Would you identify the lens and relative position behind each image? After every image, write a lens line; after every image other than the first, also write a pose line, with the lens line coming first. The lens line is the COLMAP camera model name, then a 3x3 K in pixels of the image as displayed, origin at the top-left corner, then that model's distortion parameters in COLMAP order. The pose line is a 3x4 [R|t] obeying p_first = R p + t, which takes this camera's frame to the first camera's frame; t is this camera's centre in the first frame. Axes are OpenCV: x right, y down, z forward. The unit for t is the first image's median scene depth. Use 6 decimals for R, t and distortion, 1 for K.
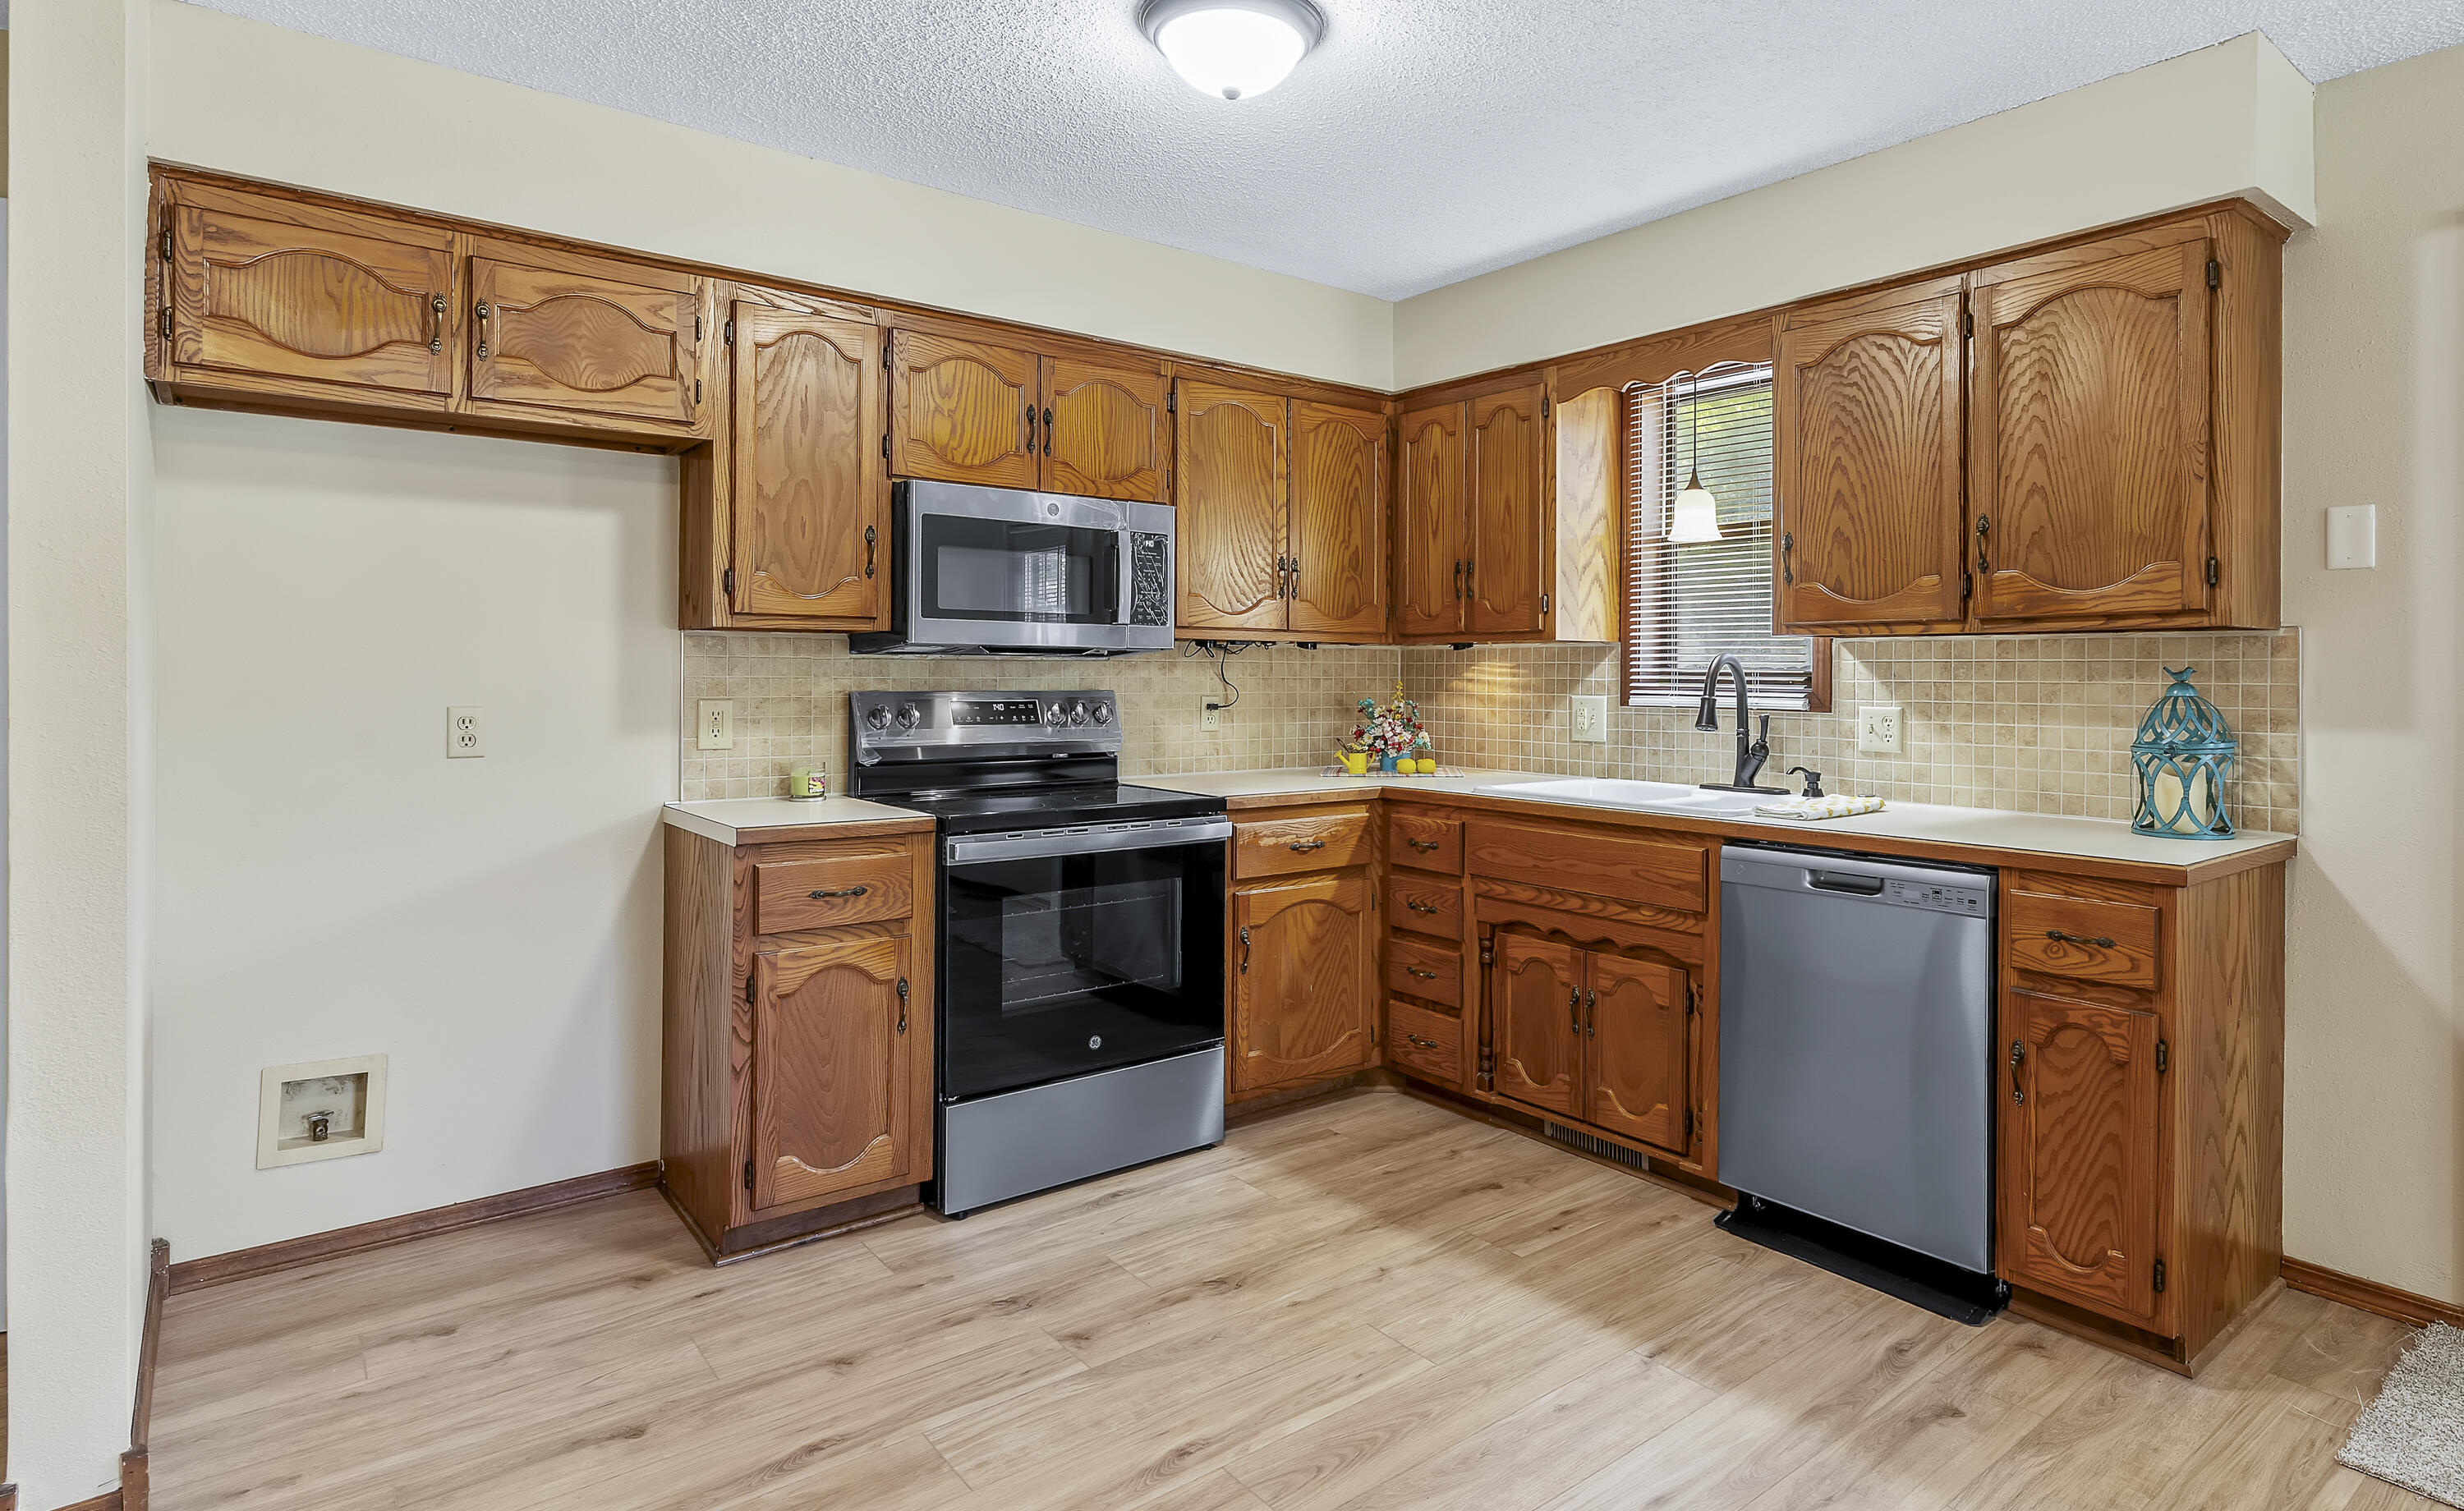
lens RADIAL K [[1318.8, 0, 1361.9], [0, 1318.8, 672.1], [0, 0, 1]] dist [-0.003587, 0.004773]
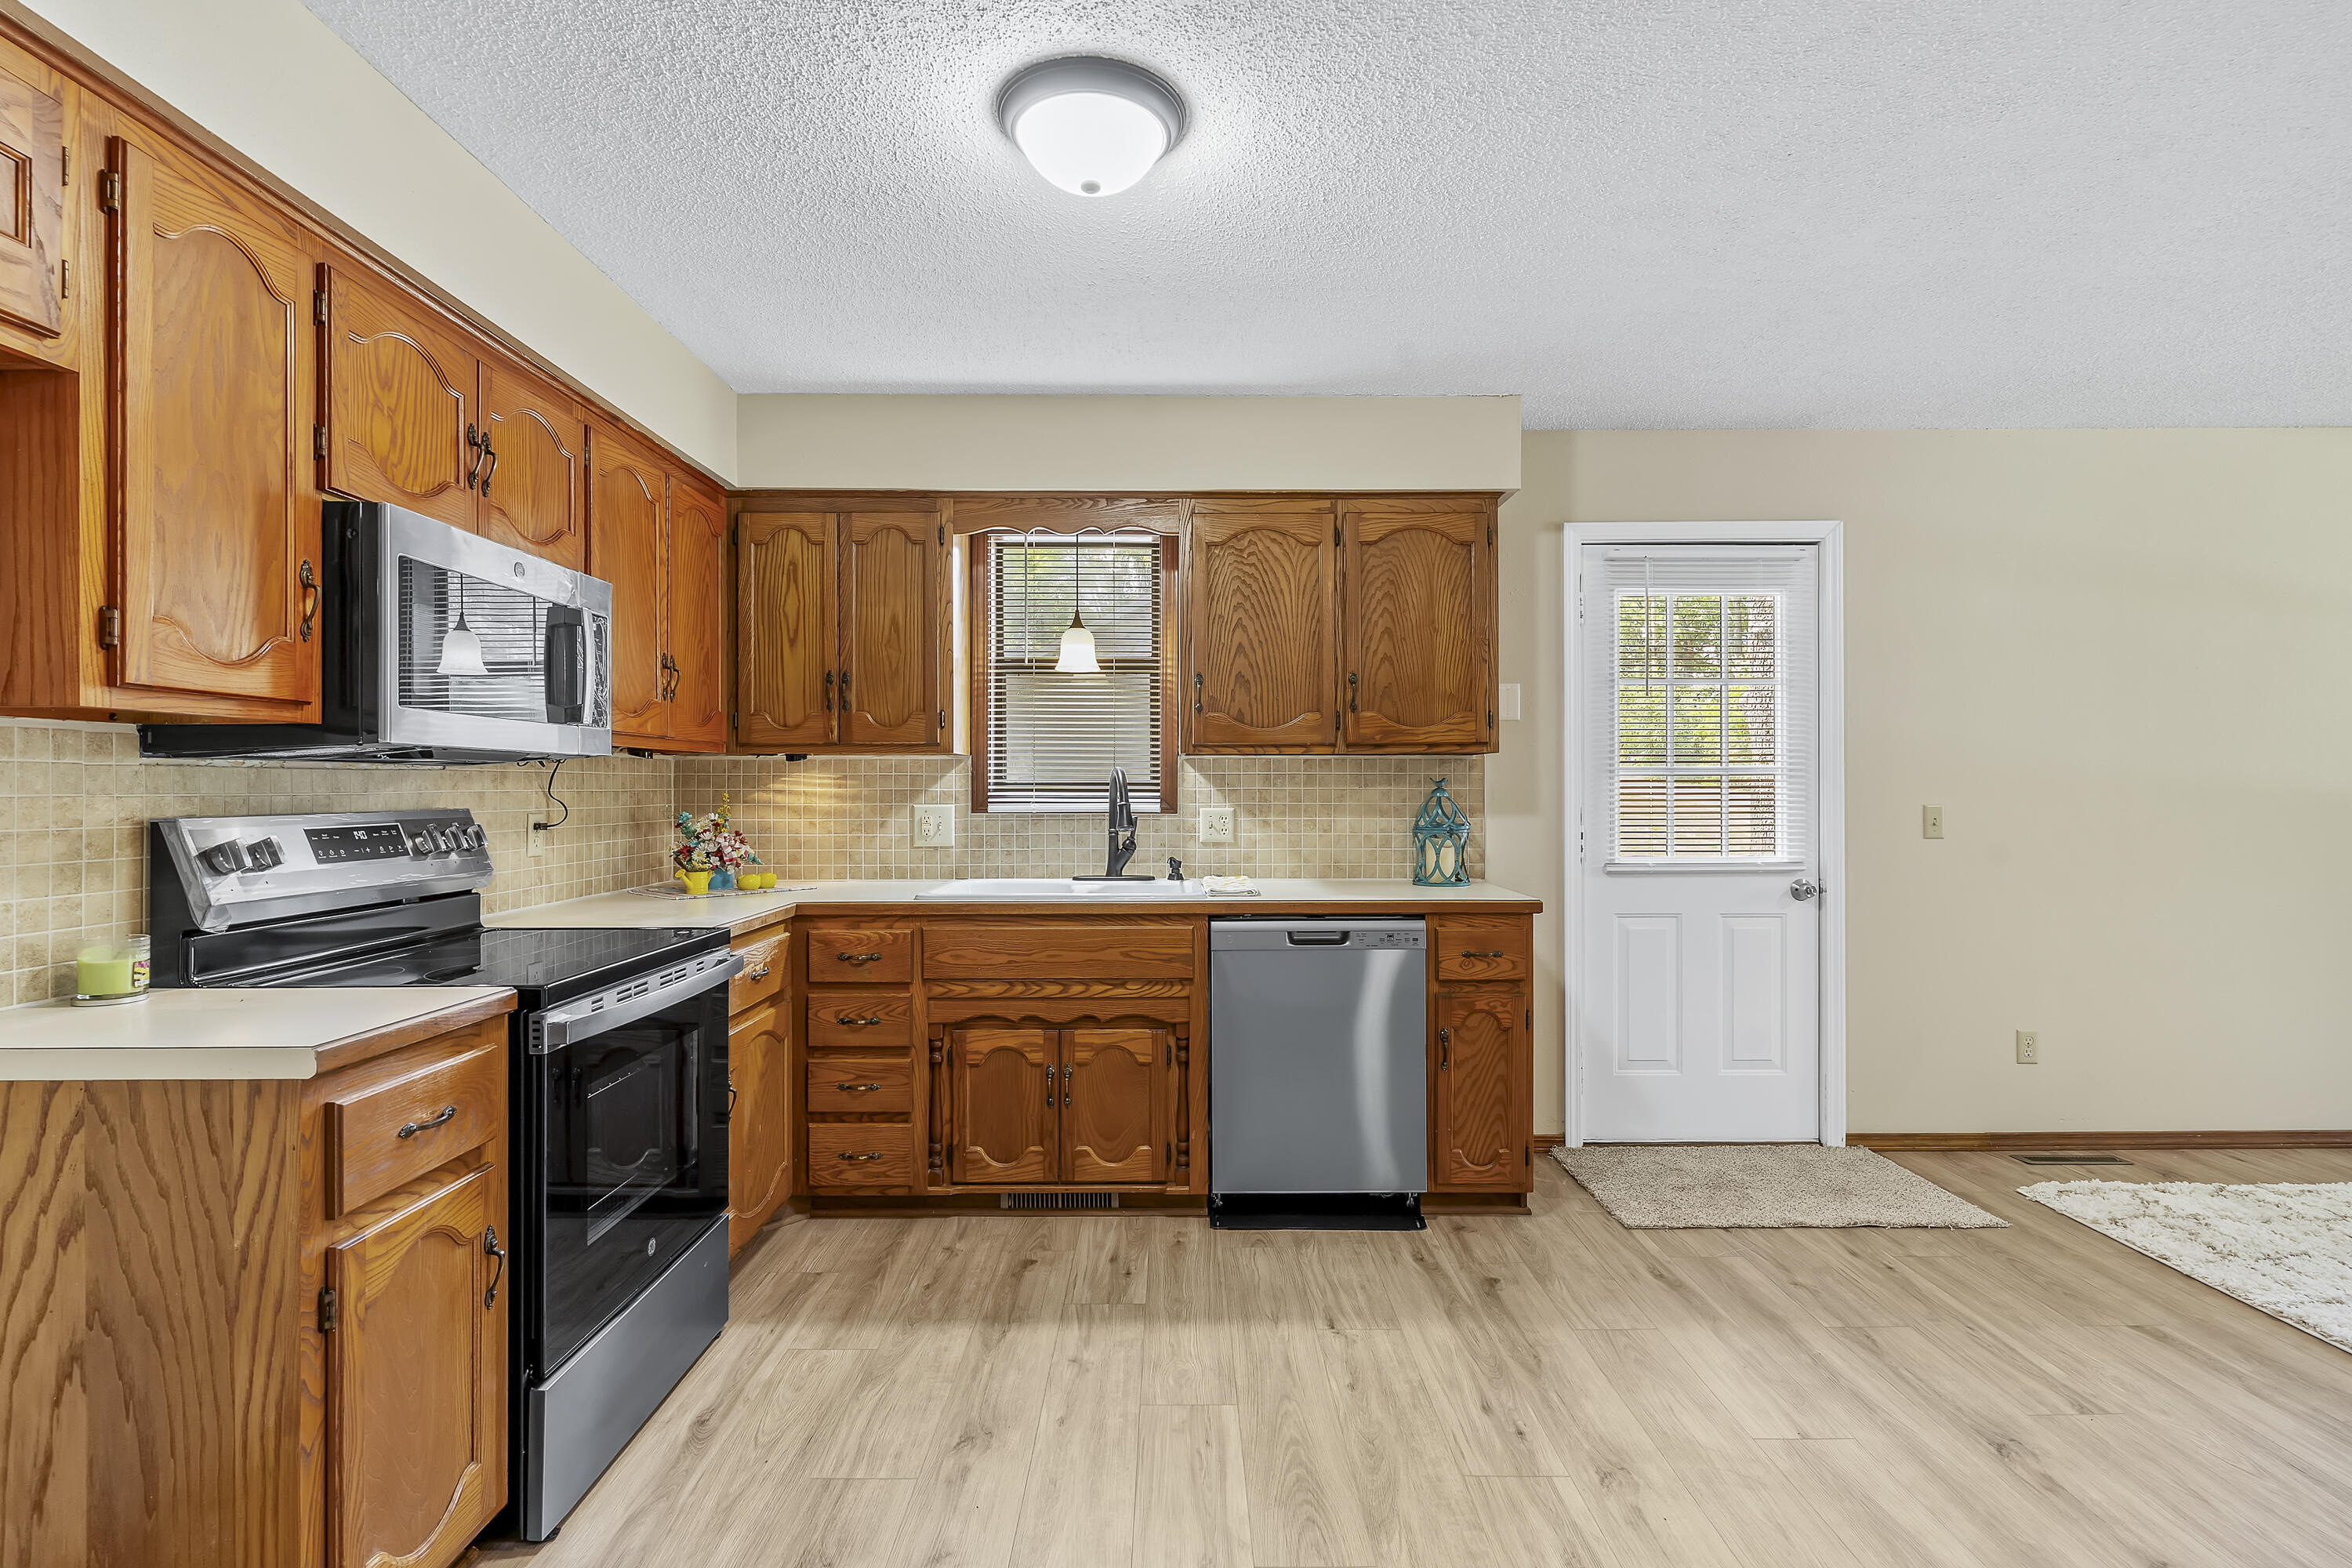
lens RADIAL K [[1135.1, 0, 1180.7], [0, 1135.1, 780.3], [0, 0, 1]] dist [0.004639, -0.002347]
pose [[0.643951, -0.001907, 0.765065, -0.531438], [0.003315, 0.999994, -0.000297, -0.001439], [-0.765060, 0.002727, 0.643954, 0.312680]]
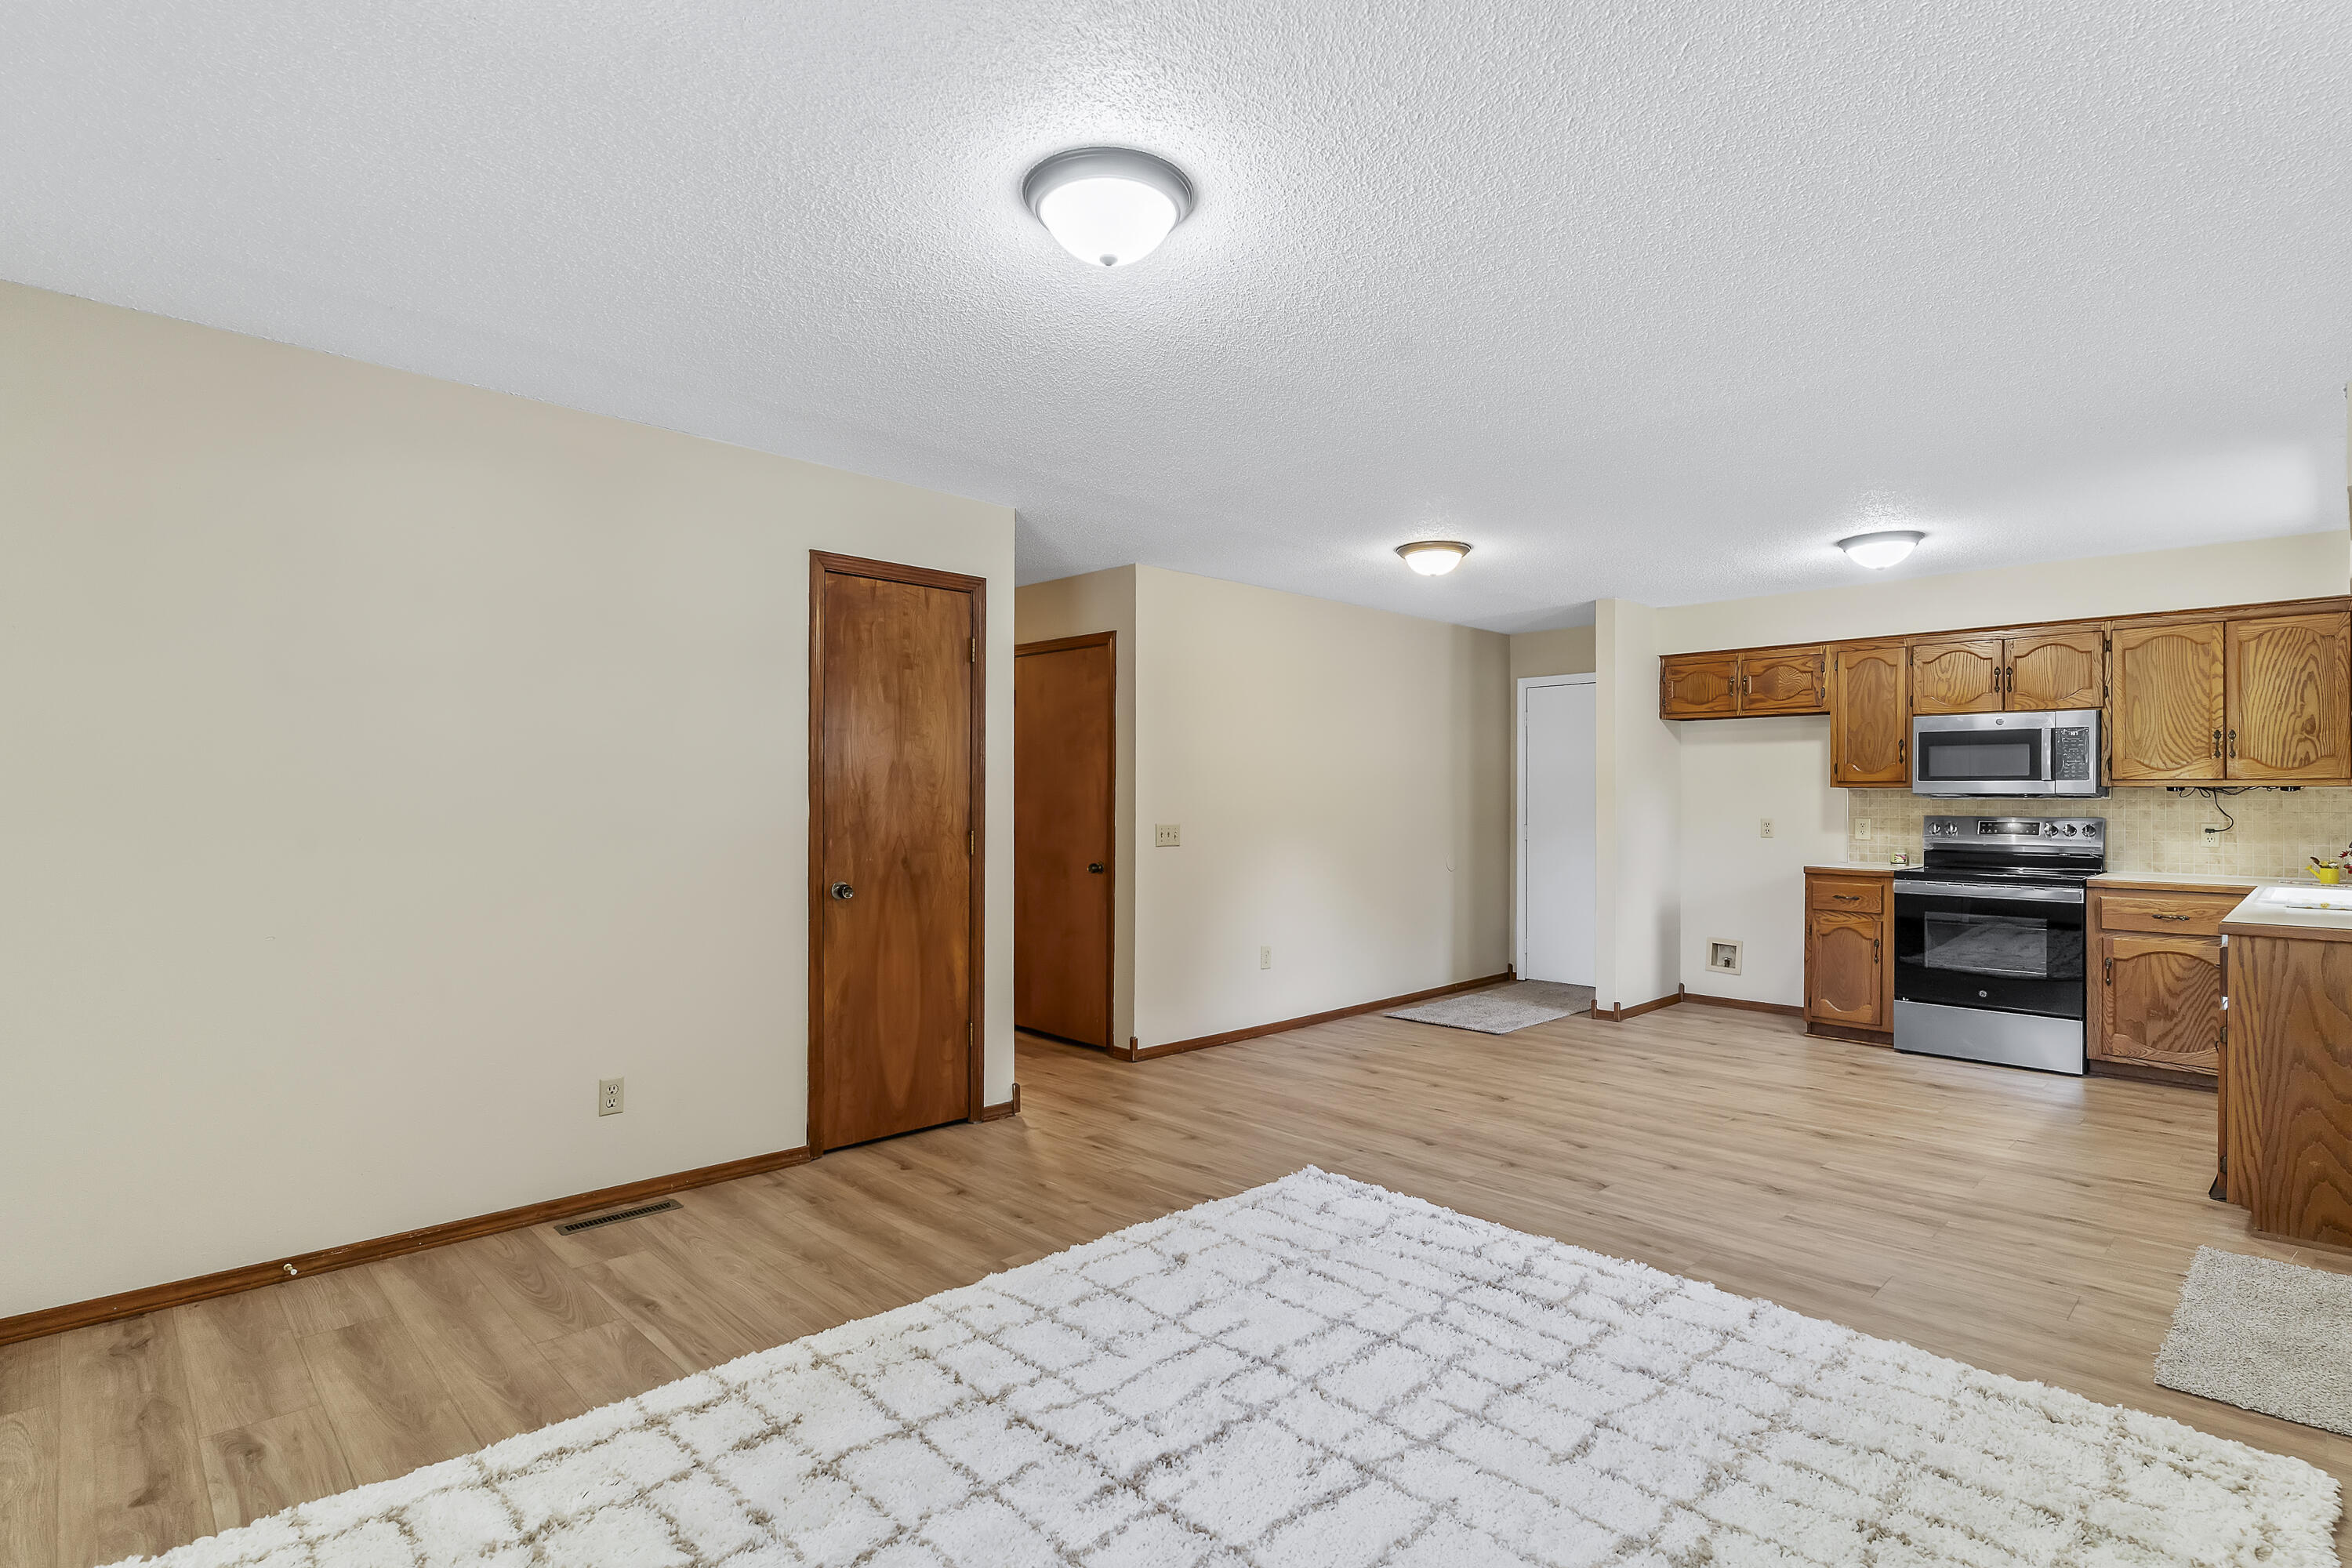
lens RADIAL K [[1135.1, 0, 1185.6], [0, 1135.1, 795.0], [0, 0, 1]] dist [0.004639, -0.002347]
pose [[0.070297, -0.006582, -0.997504, 1.440280], [-0.002524, 0.999974, -0.006776, -0.002819], [0.997523, 0.002994, 0.070279, -0.320320]]
